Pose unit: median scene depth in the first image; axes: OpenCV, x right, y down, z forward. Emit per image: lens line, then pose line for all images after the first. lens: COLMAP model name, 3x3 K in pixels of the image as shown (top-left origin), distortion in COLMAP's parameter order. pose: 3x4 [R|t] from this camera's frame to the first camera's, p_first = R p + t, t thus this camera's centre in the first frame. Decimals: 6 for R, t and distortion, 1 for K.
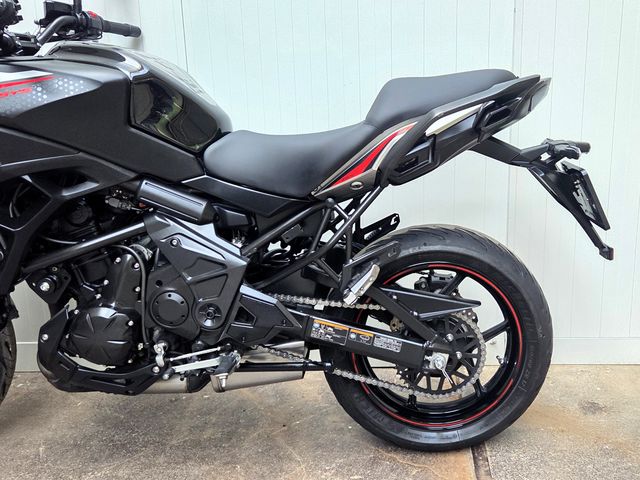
lens RADIAL K [[659.3, 0, 352.5], [0, 659.3, 231.7], [0, 0, 1]] dist [0.063462, 0.000000]
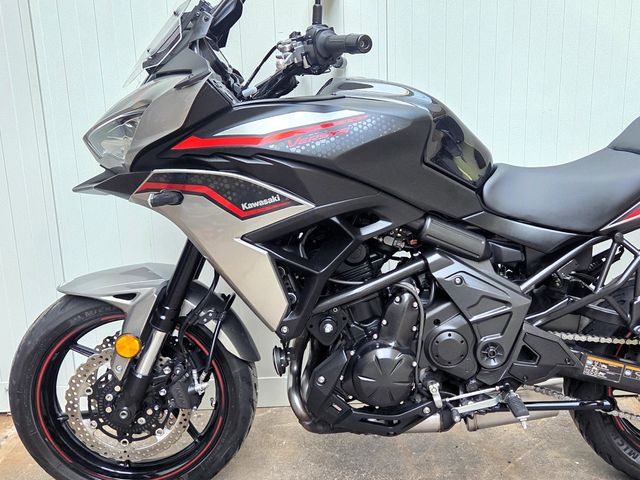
lens RADIAL K [[659.3, 0, 371.6], [0, 659.3, 248.8], [0, 0, 1]] dist [0.063462, 0.000000]
pose [[0.999619, -0.017072, 0.021667, -0.396992], [0.017089, 0.999854, -0.000592, -0.031267], [-0.021654, 0.000962, 0.999765, 0.026376]]
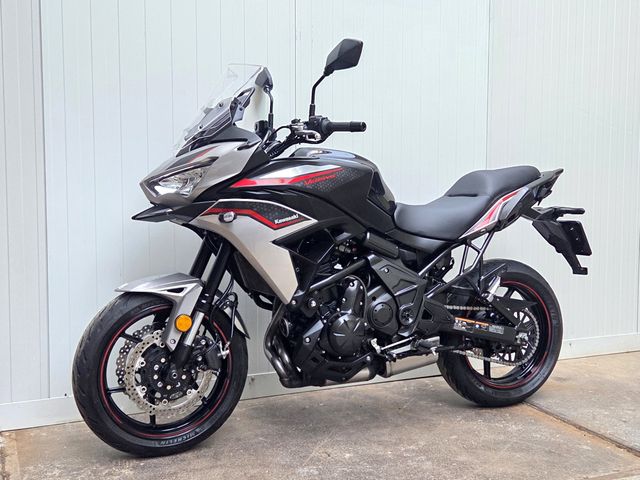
lens RADIAL K [[659.3, 0, 313.5], [0, 659.3, 238.4], [0, 0, 1]] dist [0.063462, 0.000000]
pose [[0.934933, -0.031528, 0.353421, -0.942516], [0.086276, 0.986352, -0.140240, 0.139543], [-0.344176, 0.161606, 0.924892, -0.393323]]
